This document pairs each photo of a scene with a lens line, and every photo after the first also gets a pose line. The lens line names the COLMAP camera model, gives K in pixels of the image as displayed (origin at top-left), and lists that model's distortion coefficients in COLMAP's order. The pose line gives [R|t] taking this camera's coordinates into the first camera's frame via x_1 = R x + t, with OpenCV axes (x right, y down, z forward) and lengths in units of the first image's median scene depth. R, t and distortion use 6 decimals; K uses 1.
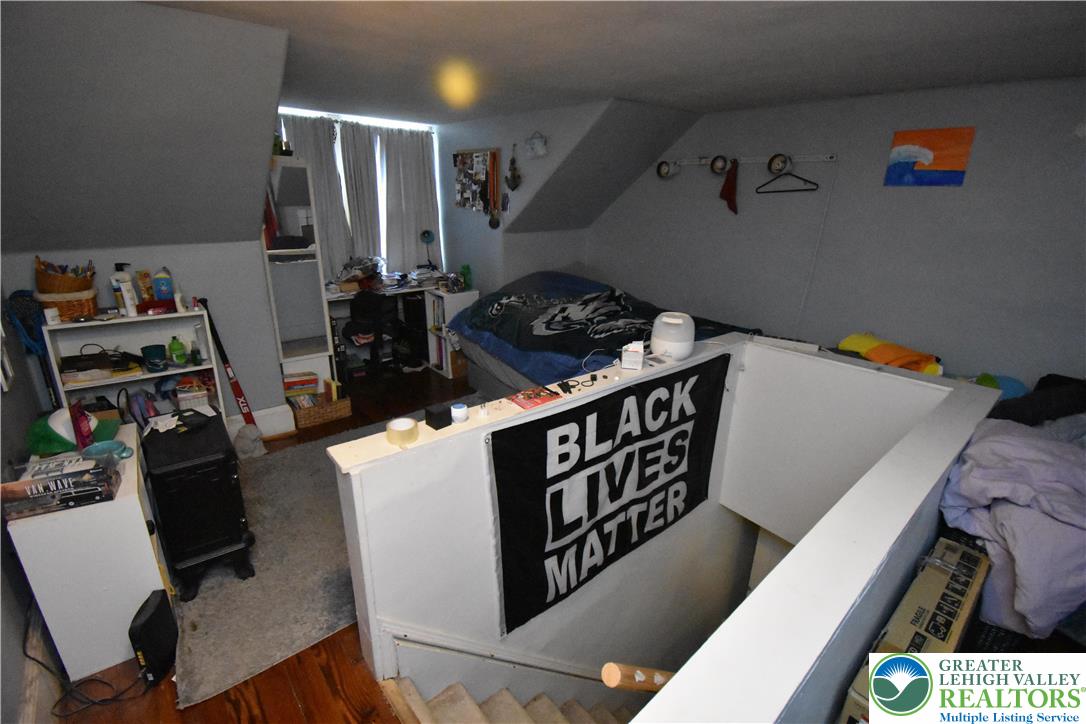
lens RADIAL K [[484.0, 0, 545.6], [0, 484.0, 362.4], [0, 0, 1]] dist [0.018993, -0.024421]
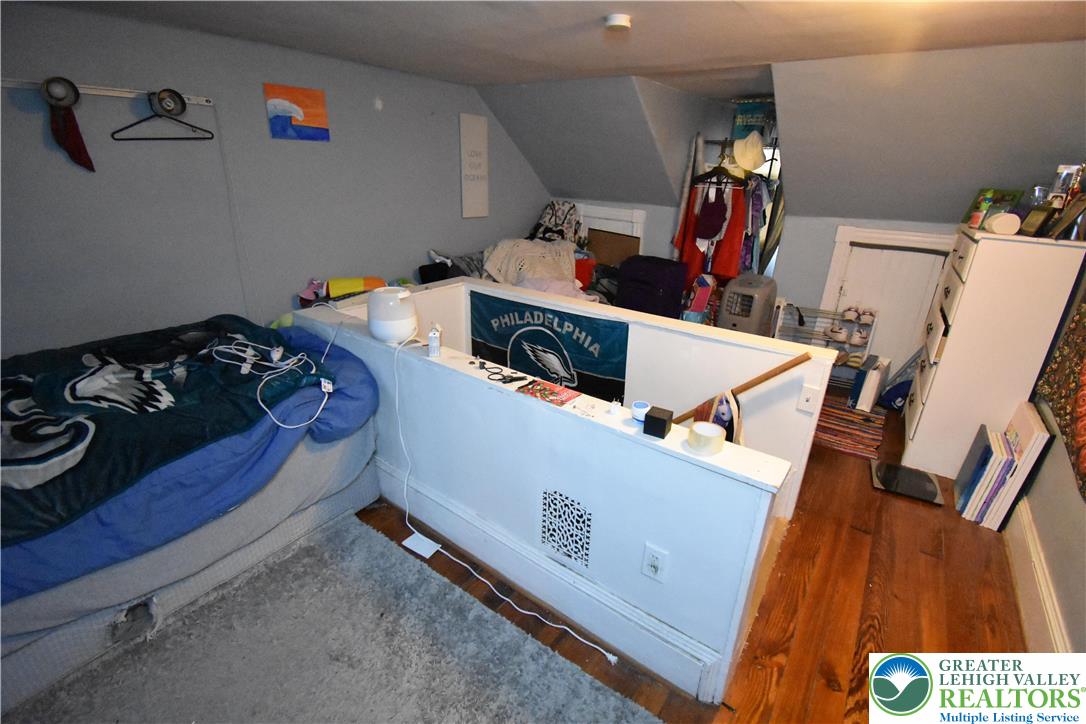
lens RADIAL K [[484.0, 0, 545.6], [0, 484.0, 362.4], [0, 0, 1]] dist [0.018993, -0.024421]
pose [[-0.220709, -0.372228, 0.901518, -0.537032], [0.291610, 0.856848, 0.425176, -0.233540], [-0.930726, 0.356732, -0.080569, 0.737409]]
